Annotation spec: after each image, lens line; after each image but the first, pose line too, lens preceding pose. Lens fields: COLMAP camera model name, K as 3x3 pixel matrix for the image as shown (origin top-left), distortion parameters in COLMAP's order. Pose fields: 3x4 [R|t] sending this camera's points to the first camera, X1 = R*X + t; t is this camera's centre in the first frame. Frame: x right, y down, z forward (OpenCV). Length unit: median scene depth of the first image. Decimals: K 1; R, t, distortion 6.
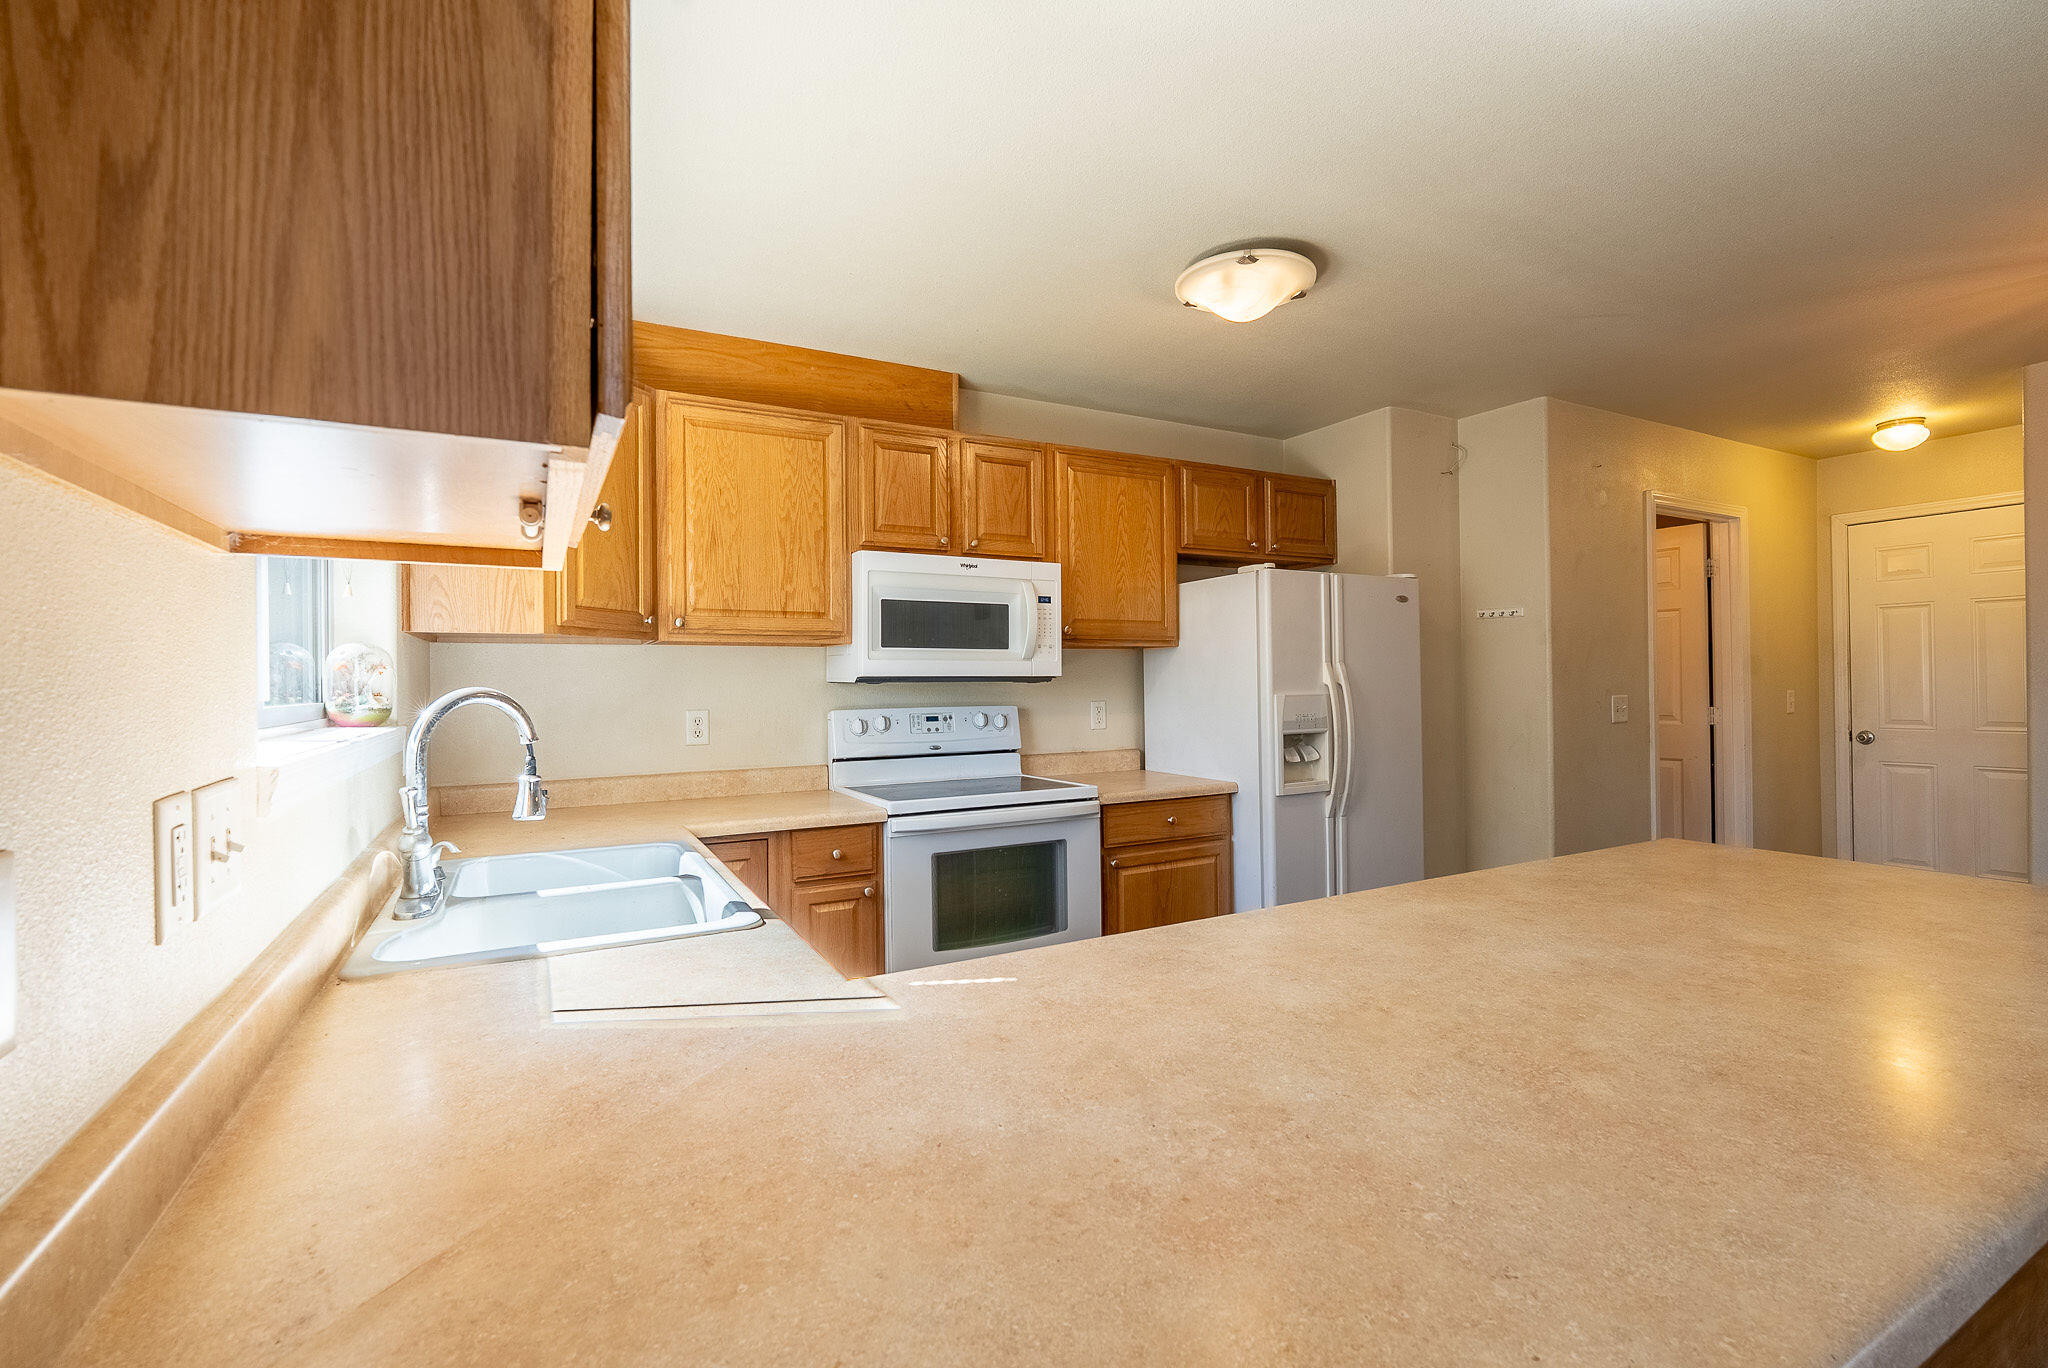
lens RADIAL K [[909.3, 0, 1022.8], [0, 909.3, 681.2], [0, 0, 1]] dist [-0.012432, 0.002033]
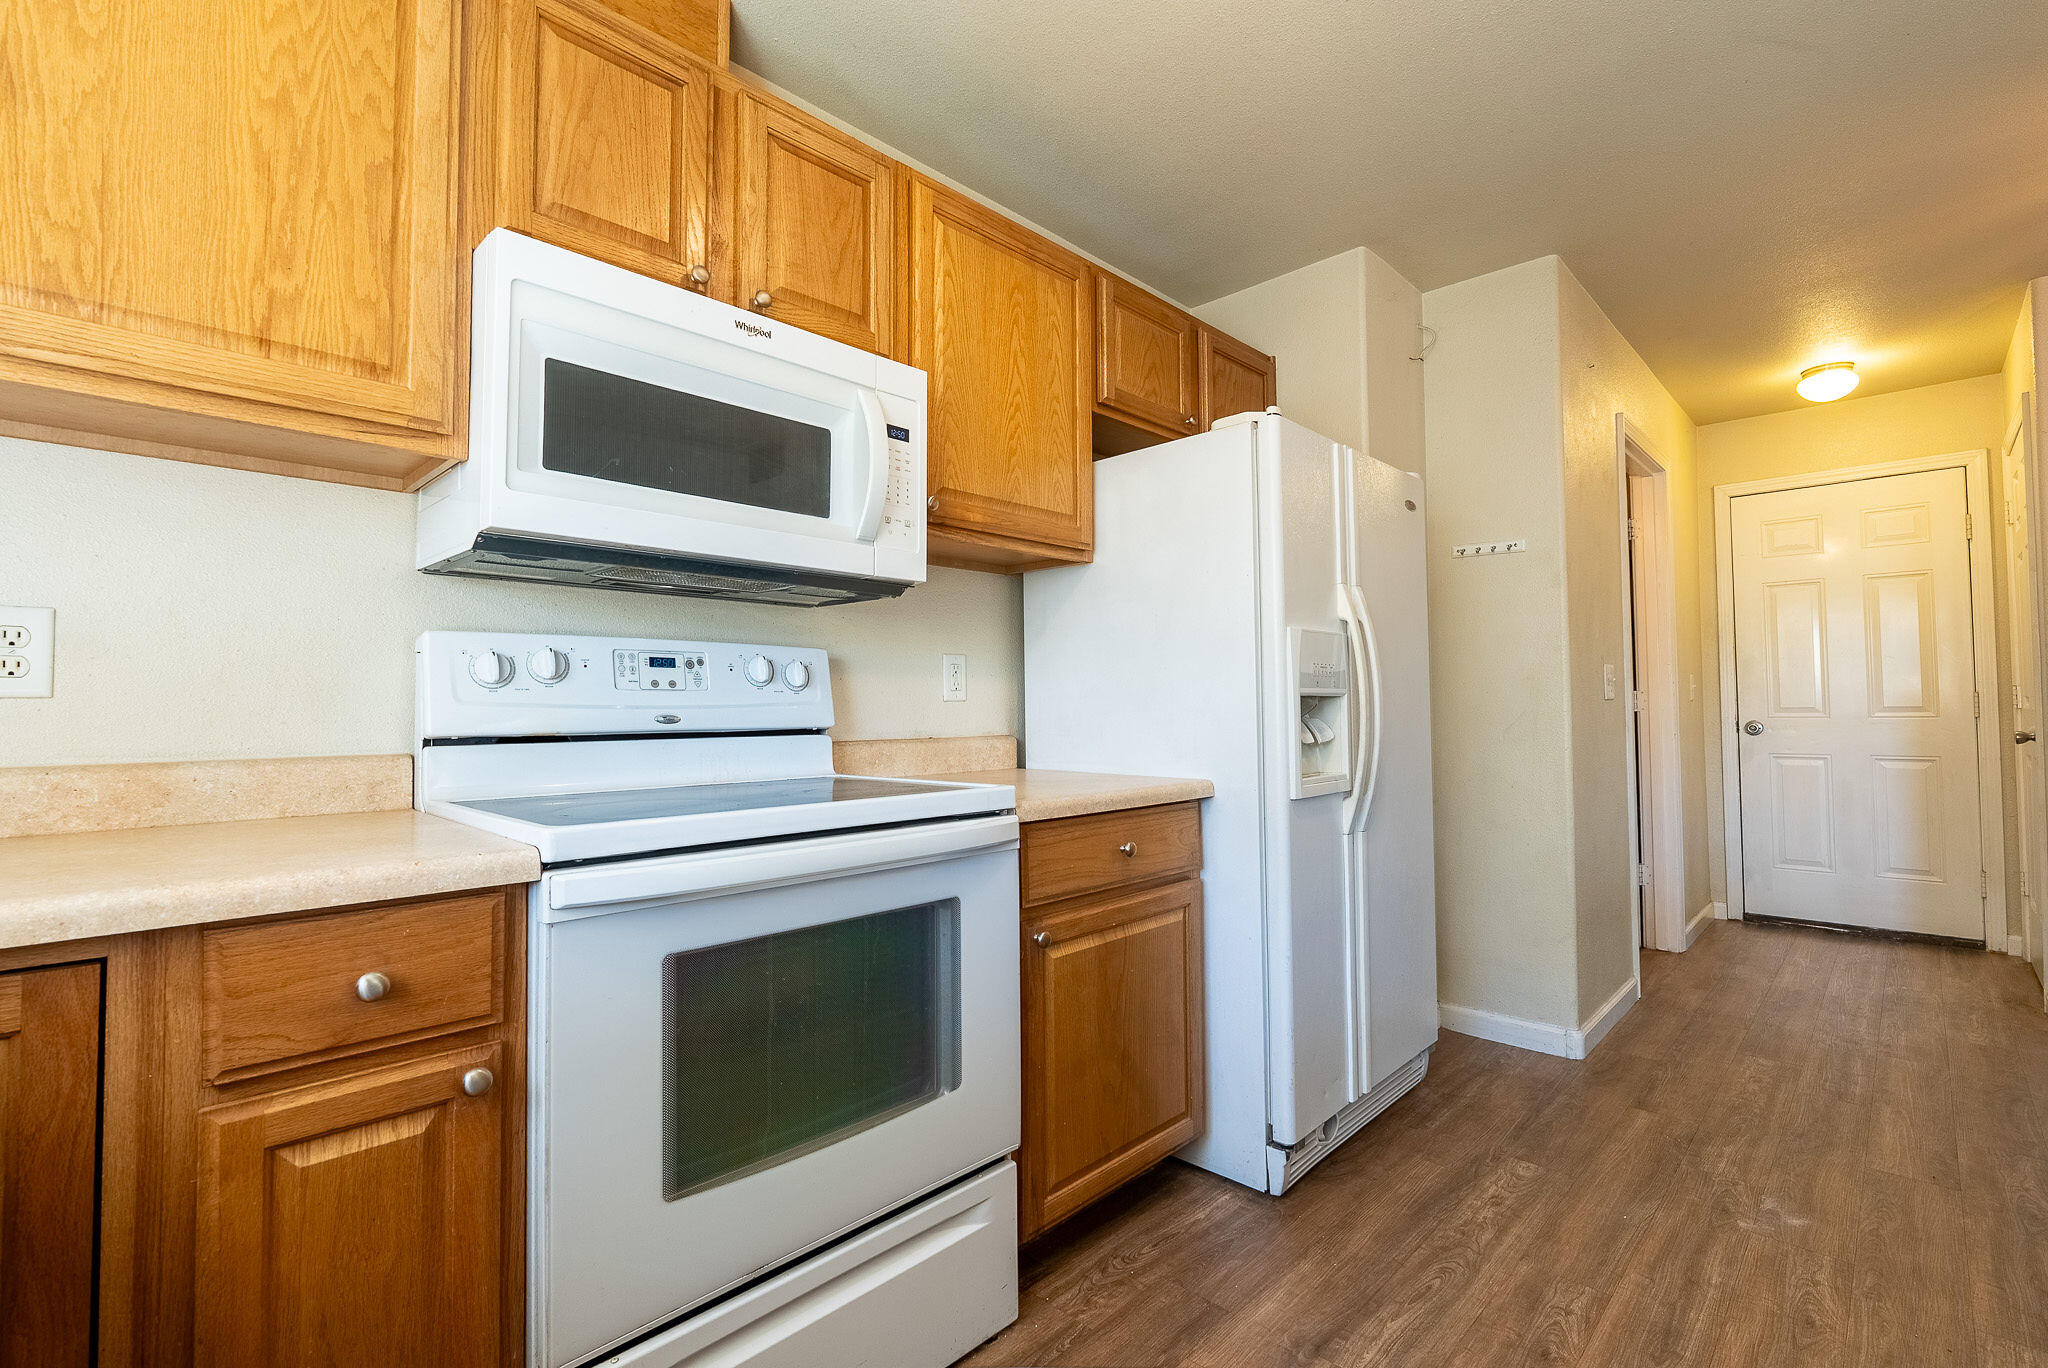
lens RADIAL K [[909.3, 0, 1022.8], [0, 909.3, 681.2], [0, 0, 1]] dist [-0.012432, 0.002033]
pose [[0.957247, 0.013946, 0.288934, -0.055780], [-0.004974, 0.999483, -0.031765, 0.068539], [-0.289228, 0.028970, 0.956822, 0.481946]]
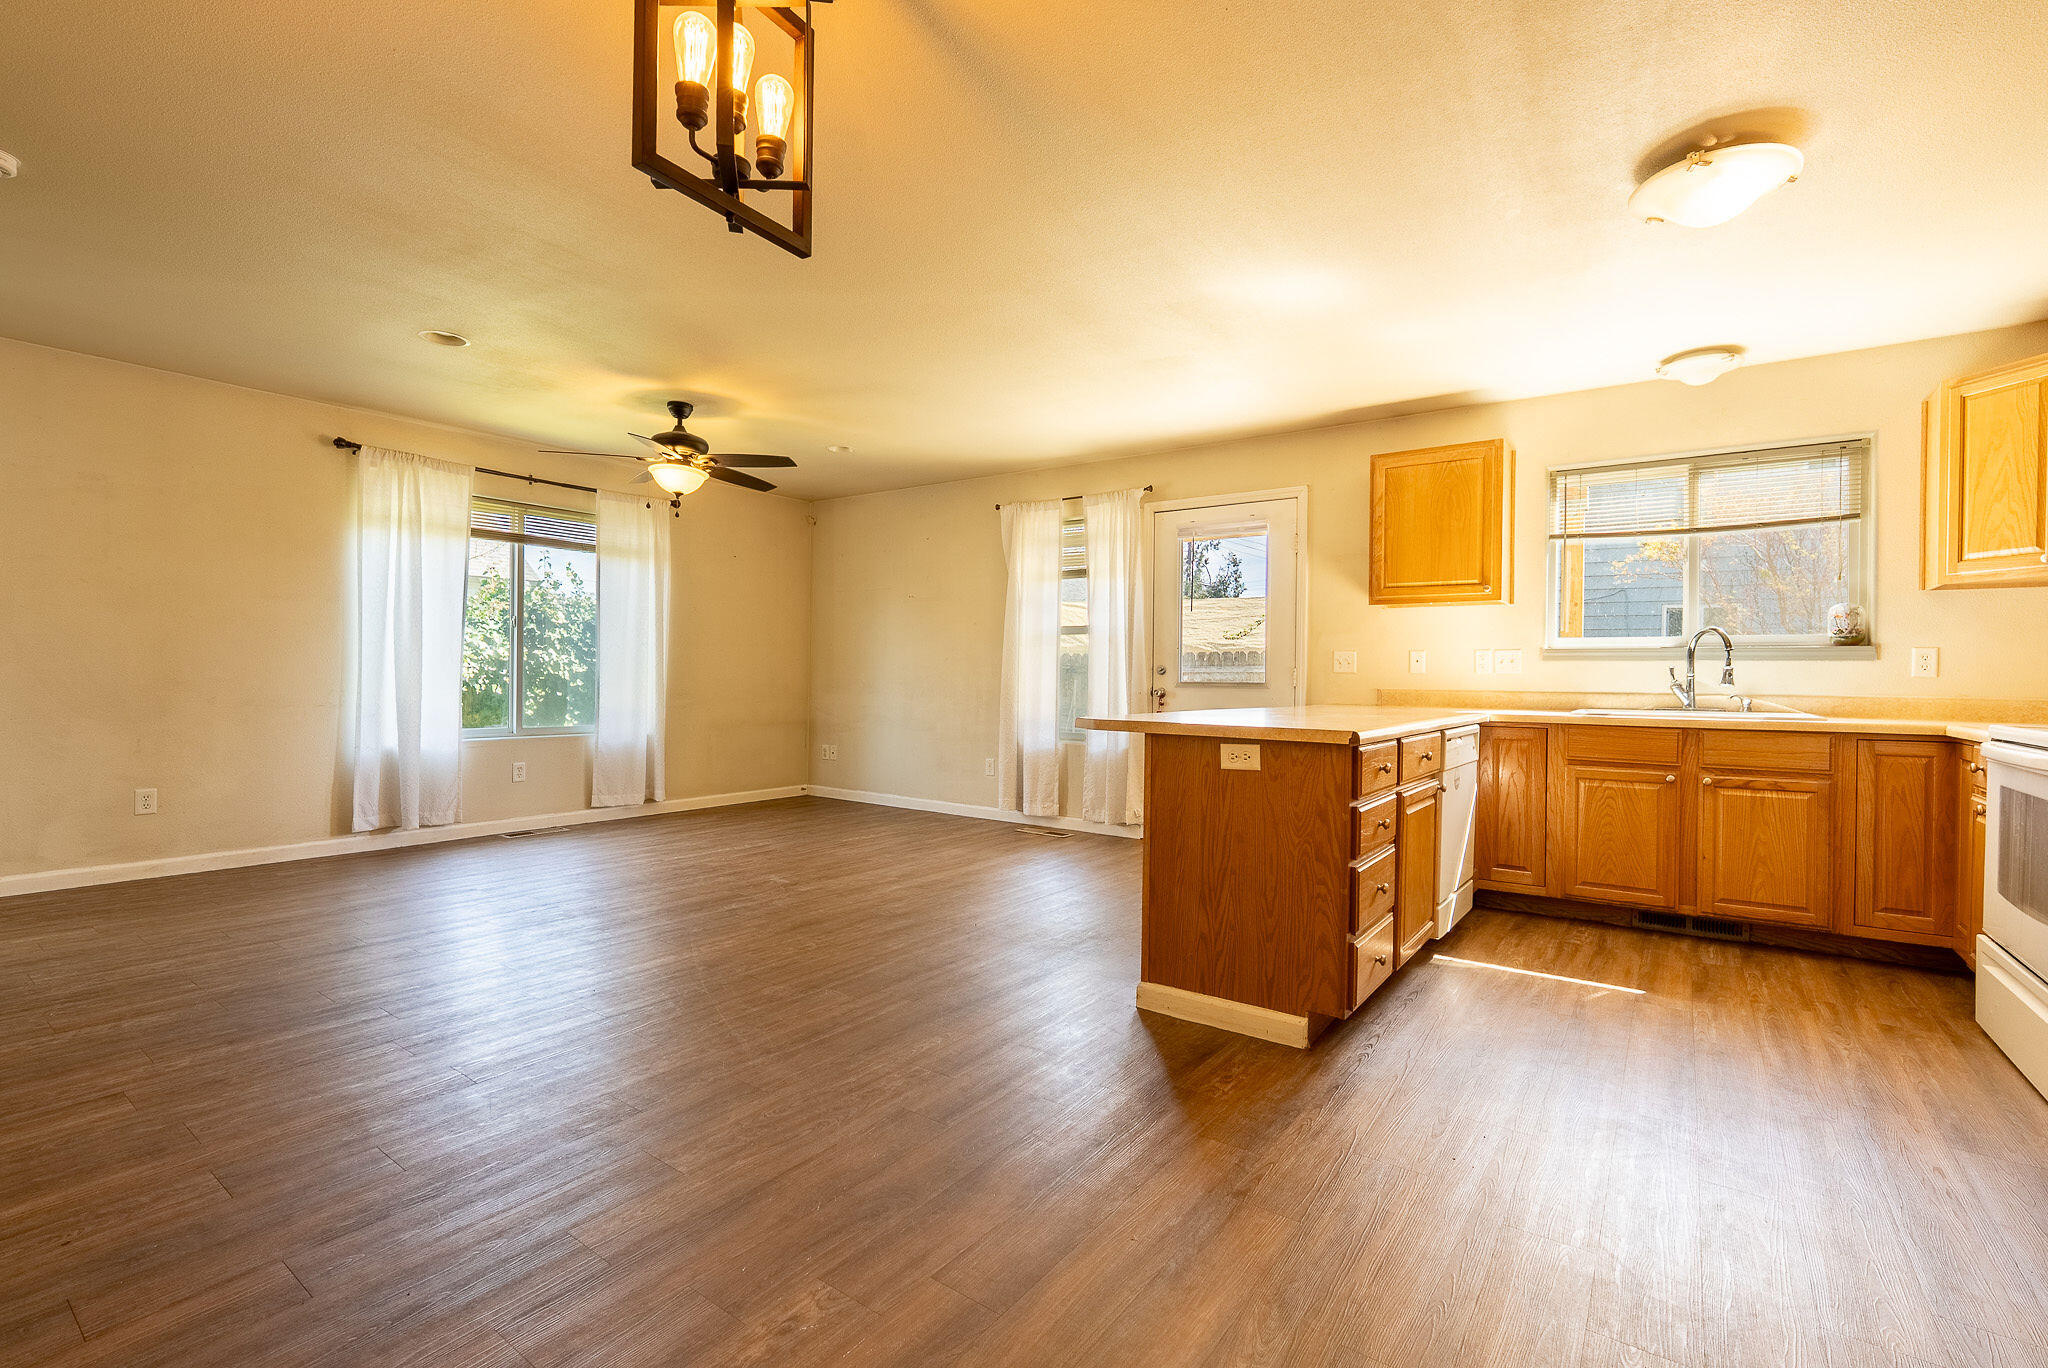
lens RADIAL K [[909.3, 0, 1022.8], [0, 909.3, 681.2], [0, 0, 1]] dist [-0.012432, 0.002033]
pose [[-0.902945, 0.004281, -0.429735, 1.010379], [-0.000687, 0.999935, 0.011405, 0.062306], [0.429756, 0.010593, -0.902883, 1.182417]]
